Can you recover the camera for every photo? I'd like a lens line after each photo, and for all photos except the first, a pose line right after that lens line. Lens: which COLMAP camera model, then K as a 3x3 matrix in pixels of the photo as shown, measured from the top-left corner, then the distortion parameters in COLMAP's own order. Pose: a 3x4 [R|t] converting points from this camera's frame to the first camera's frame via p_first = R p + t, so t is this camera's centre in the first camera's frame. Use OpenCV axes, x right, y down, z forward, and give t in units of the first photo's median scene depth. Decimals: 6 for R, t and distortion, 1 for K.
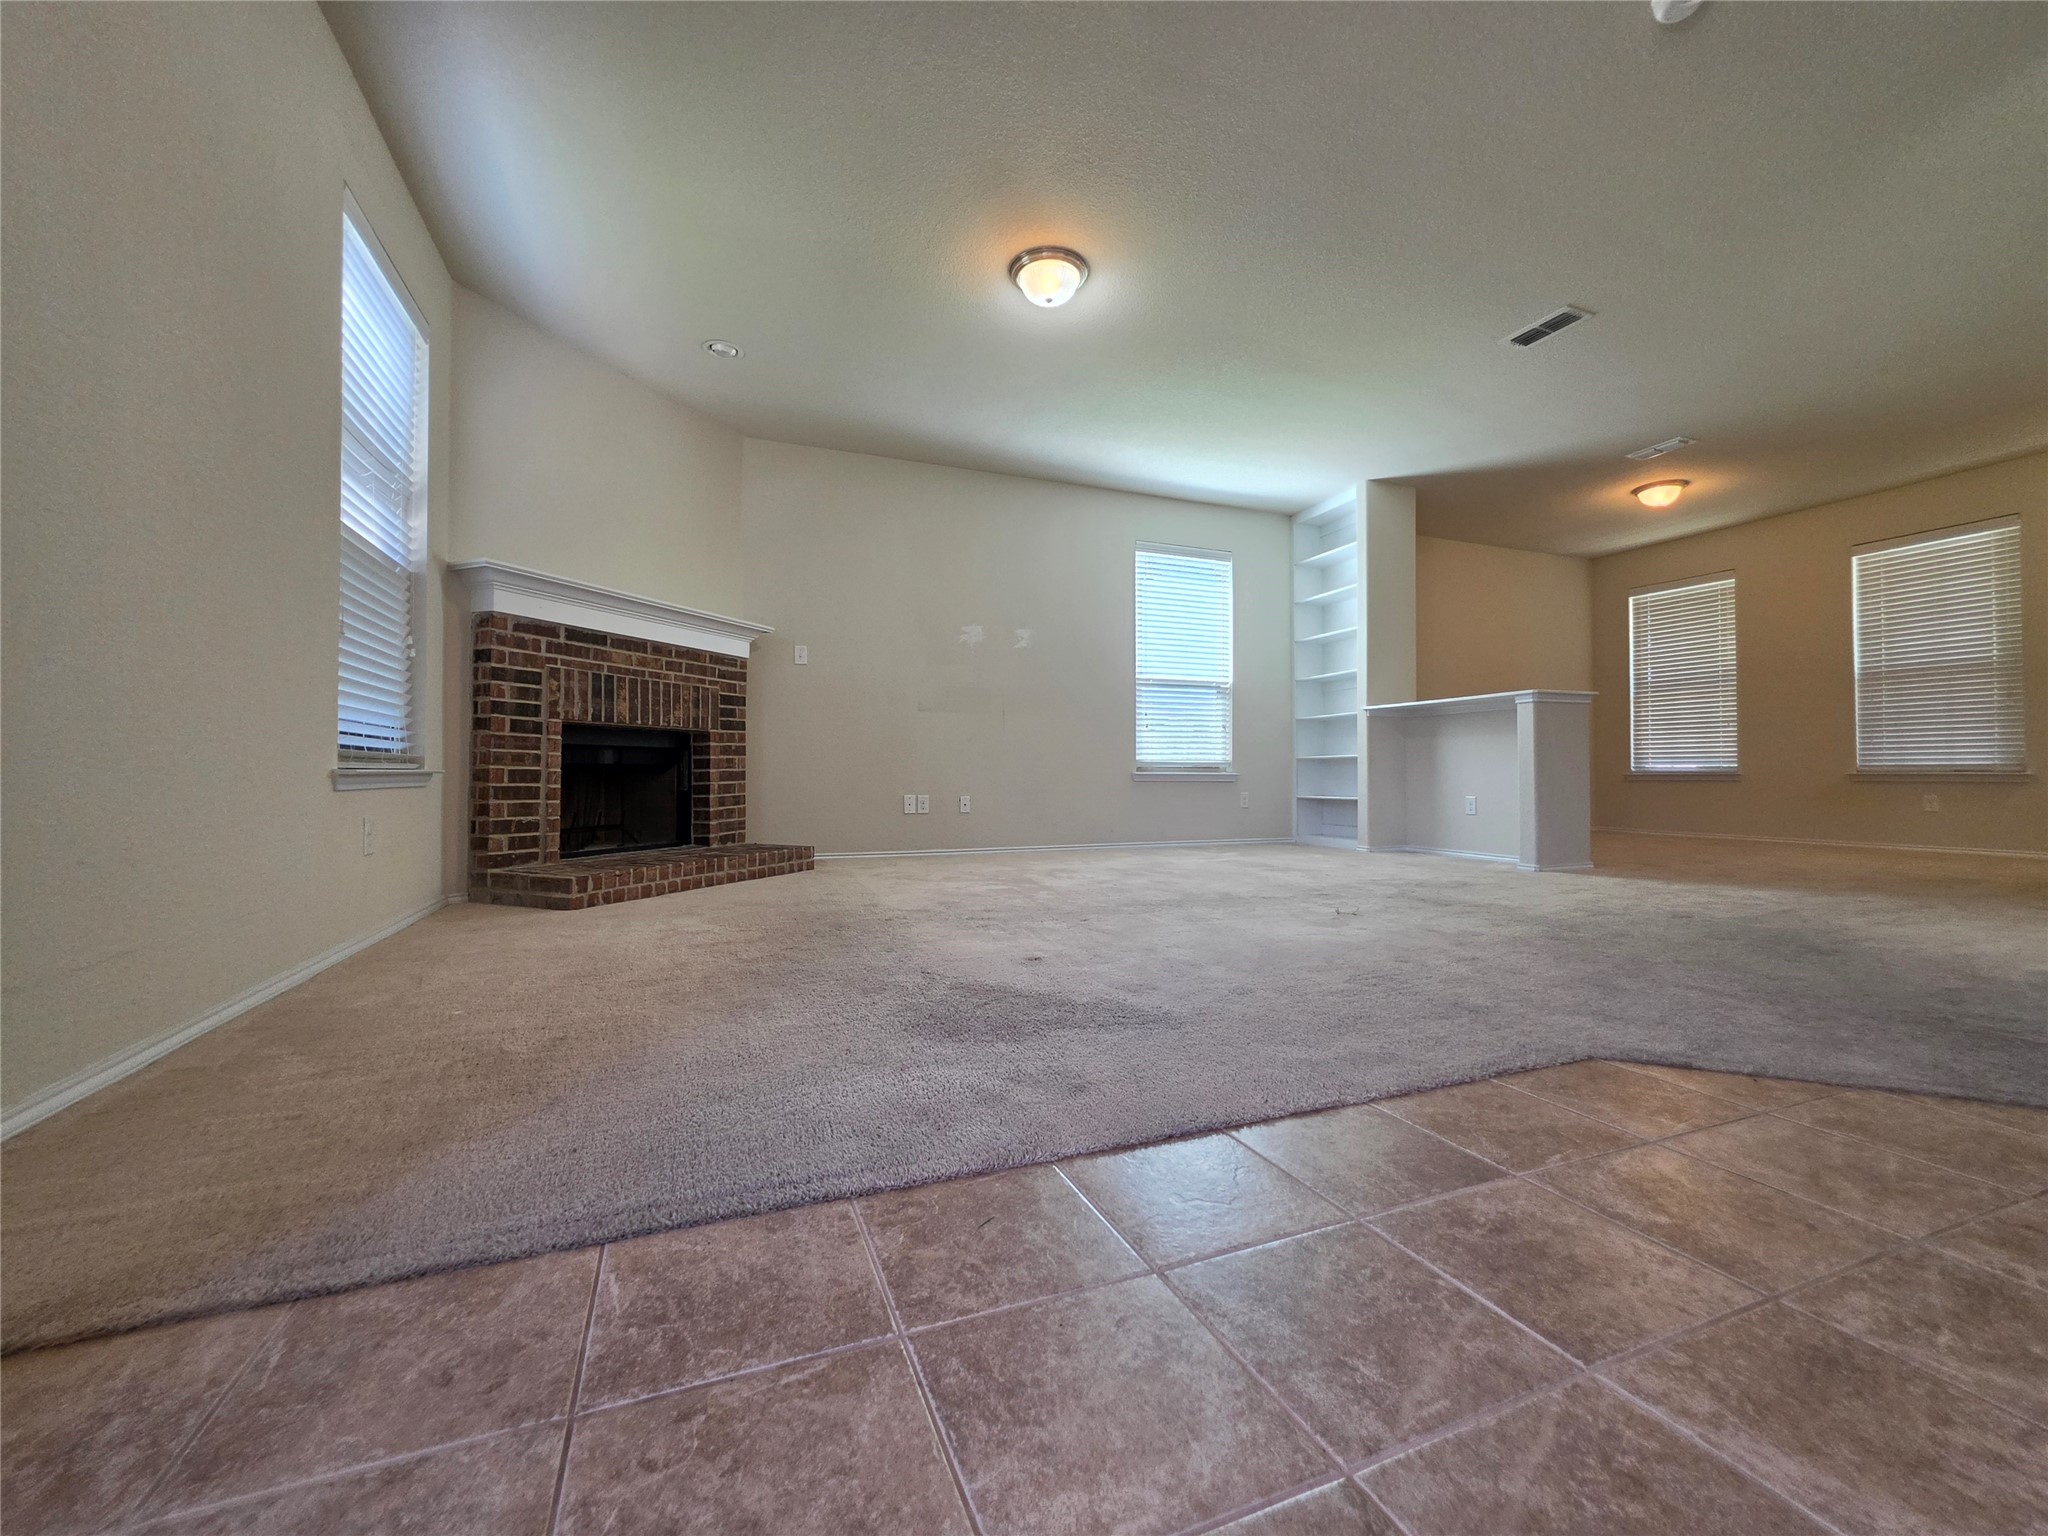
lens RADIAL K [[830.5, 0, 1031.8], [0, 830.5, 770.5], [0, 0, 1]] dist [-0.008864, 0.002830]
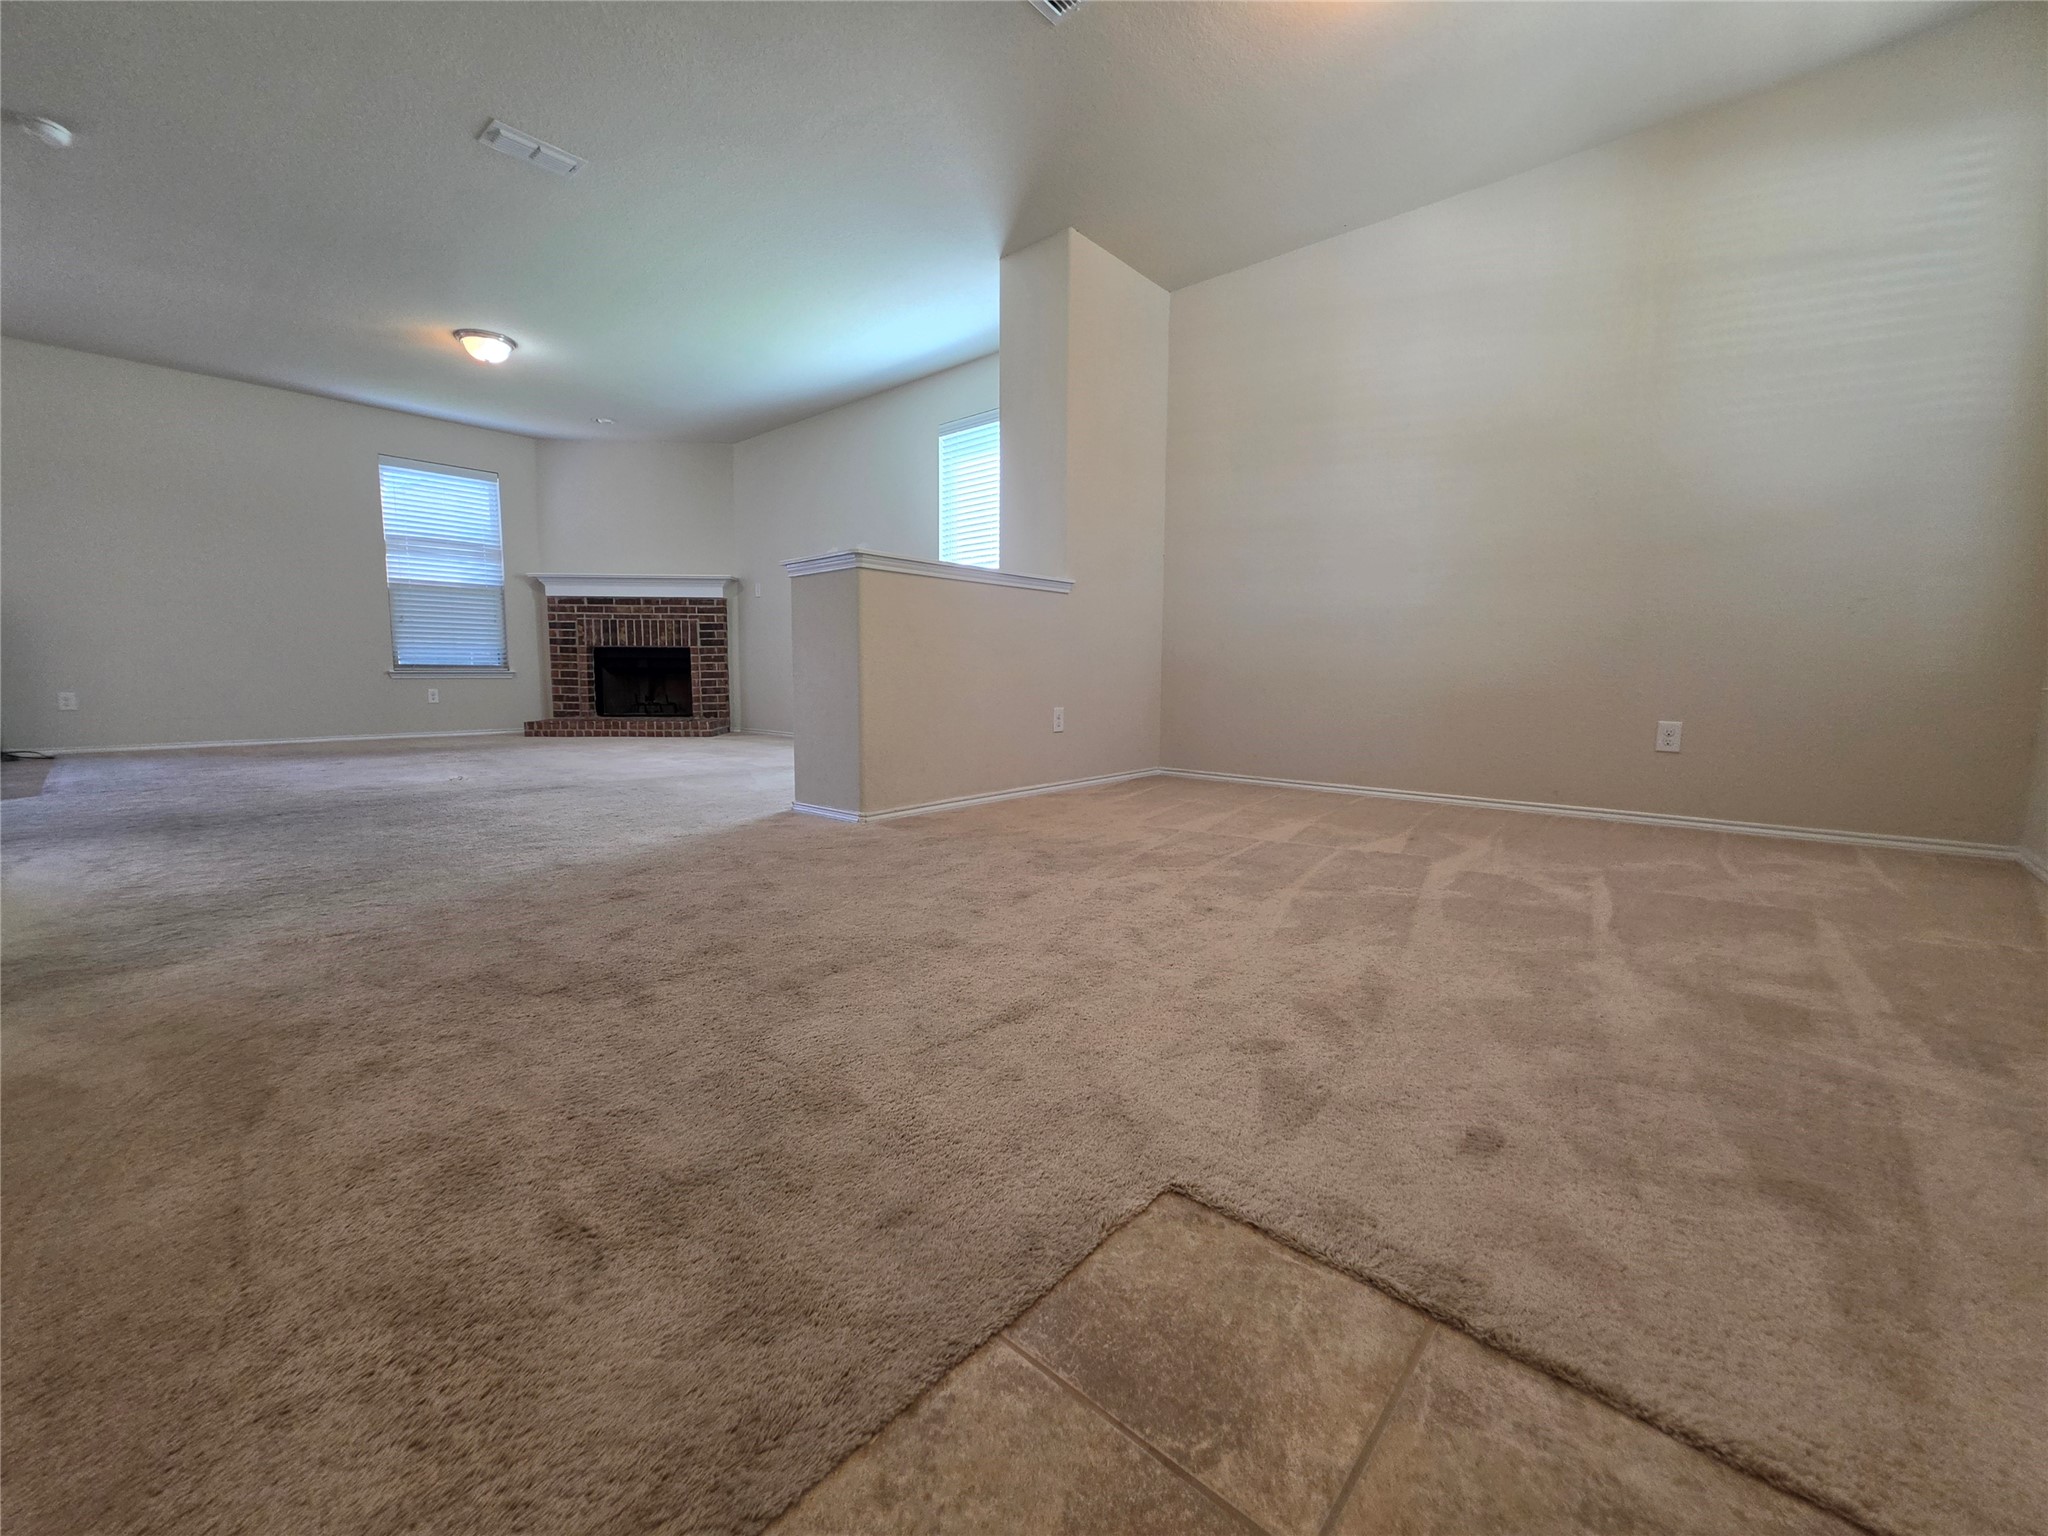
lens RADIAL K [[830.5, 0, 1019.9], [0, 830.5, 769.8], [0, 0, 1]] dist [-0.008864, 0.002830]
pose [[0.435265, 0.108651, -0.893722, 1.641425], [-0.001757, 0.992792, 0.119840, -0.005738], [0.900300, -0.050592, 0.432319, 1.034944]]
